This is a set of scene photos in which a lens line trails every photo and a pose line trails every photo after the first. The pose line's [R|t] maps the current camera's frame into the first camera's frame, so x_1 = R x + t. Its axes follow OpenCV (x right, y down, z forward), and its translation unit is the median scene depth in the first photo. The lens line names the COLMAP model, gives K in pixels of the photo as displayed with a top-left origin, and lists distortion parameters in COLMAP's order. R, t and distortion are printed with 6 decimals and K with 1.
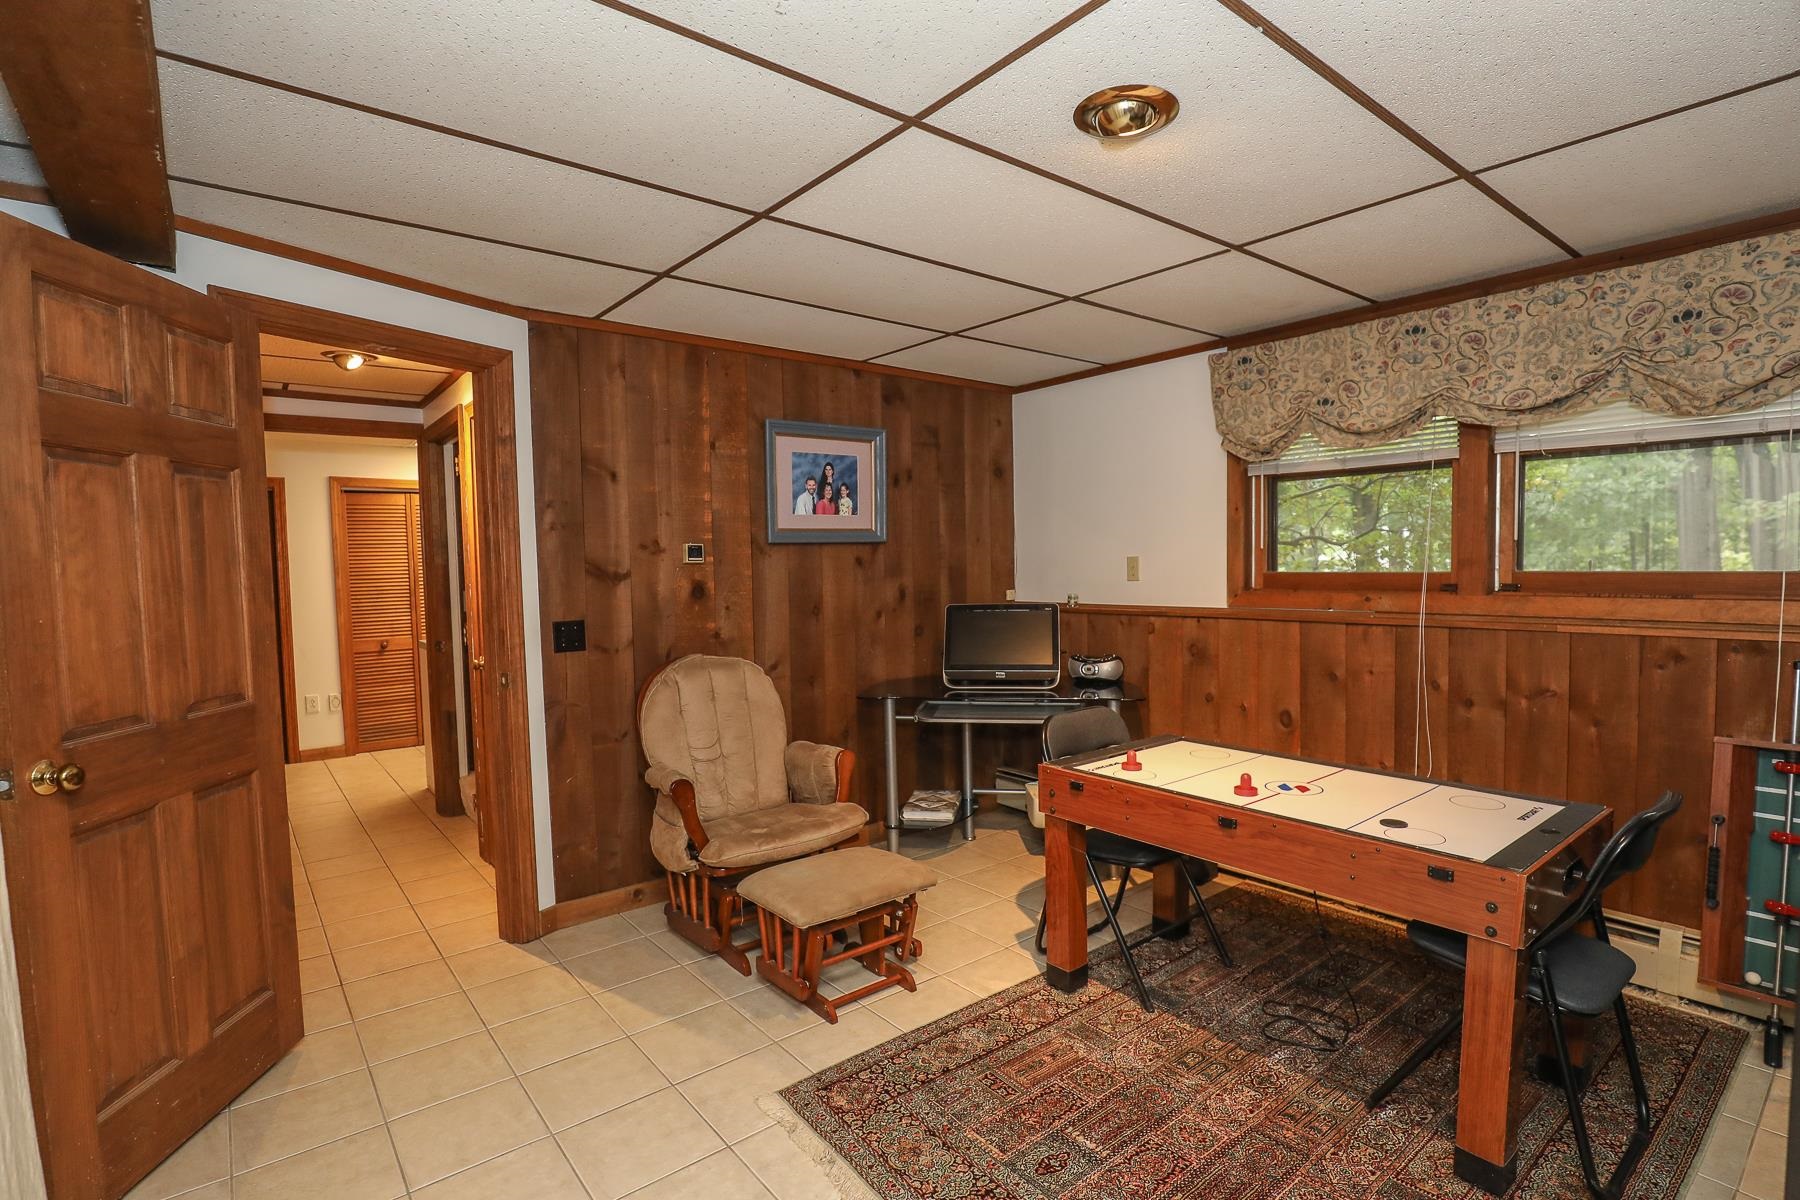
lens RADIAL K [[843.9, 0, 909.4], [0, 843.9, 608.5], [0, 0, 1]] dist [-0.026337, 0.001501]
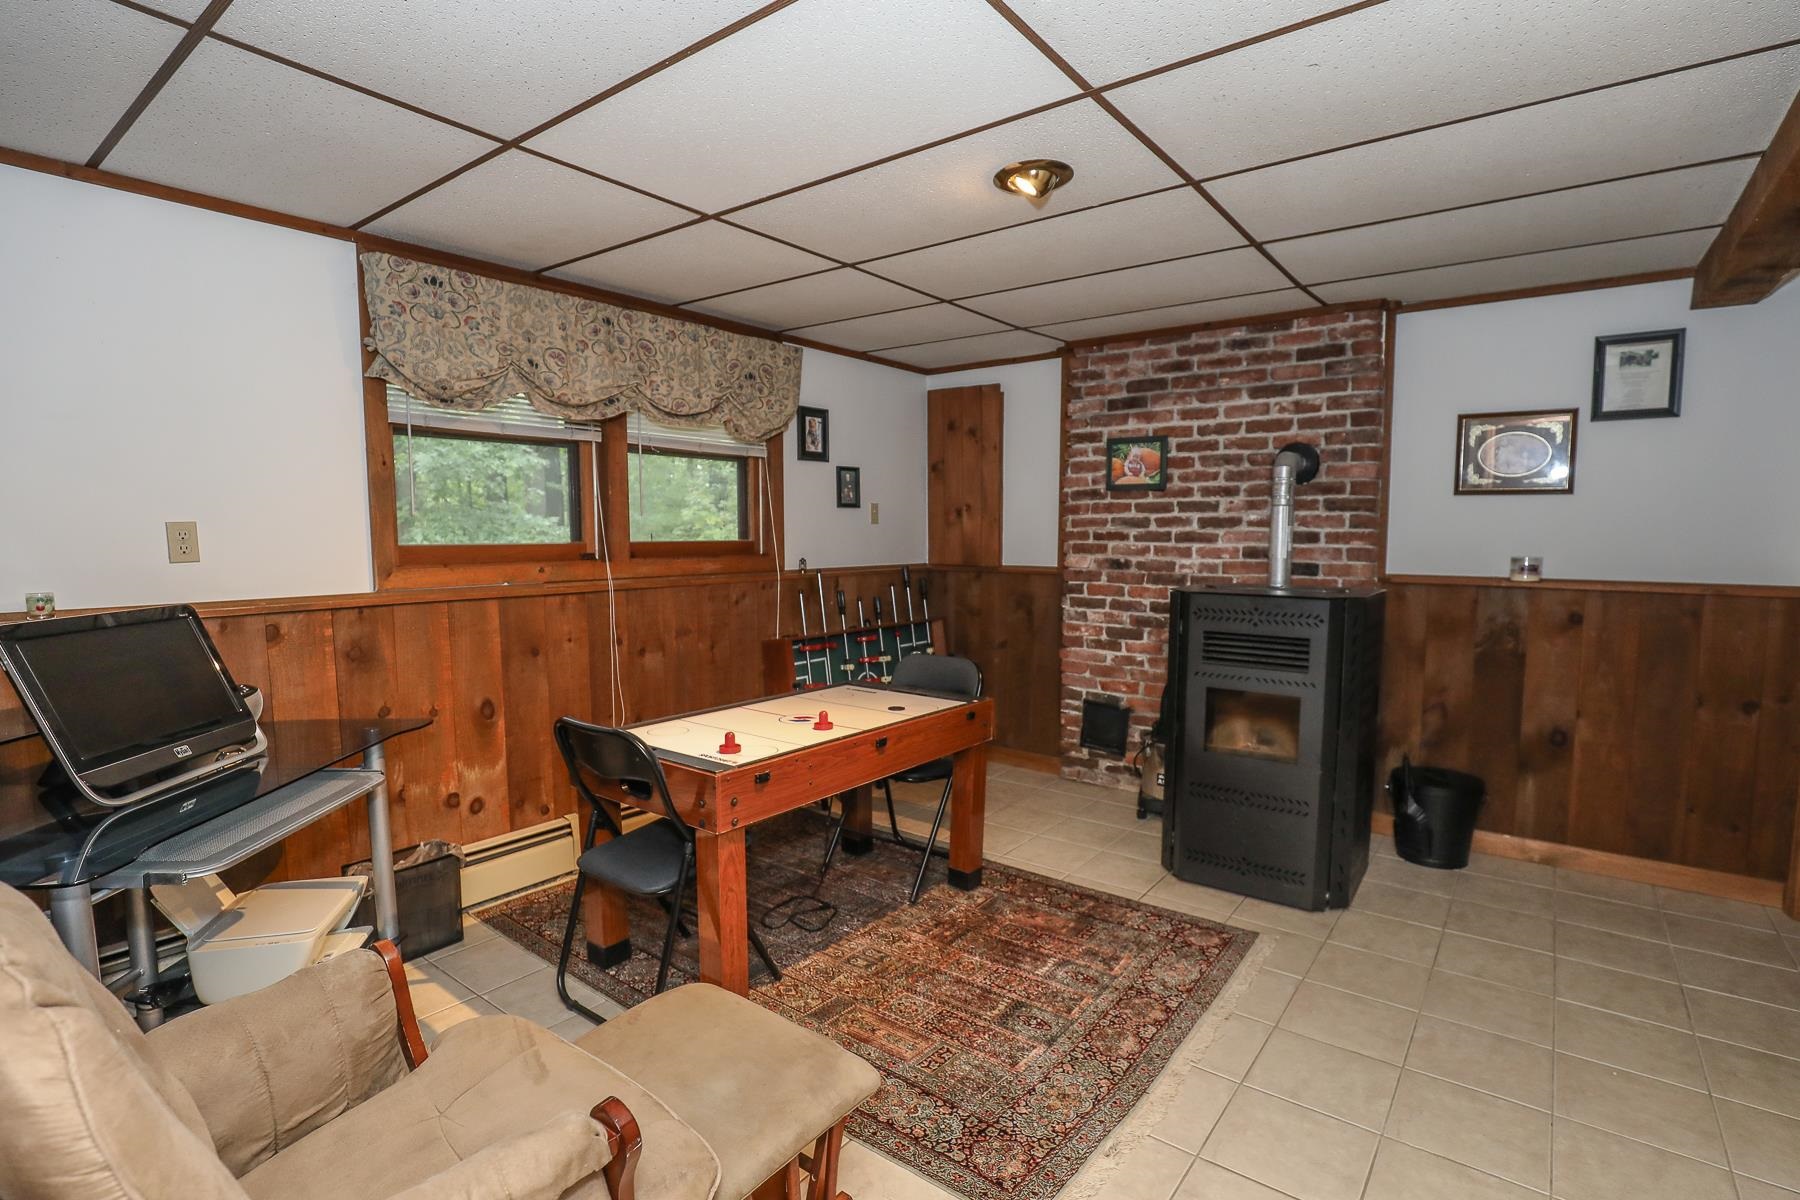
lens RADIAL K [[843.9, 0, 909.4], [0, 843.9, 608.5], [0, 0, 1]] dist [-0.026337, 0.001501]
pose [[-0.205267, -0.071620, 0.976082, -0.562827], [0.057939, 0.994680, 0.085170, -0.027081], [-0.976989, 0.074036, -0.200026, 0.830770]]
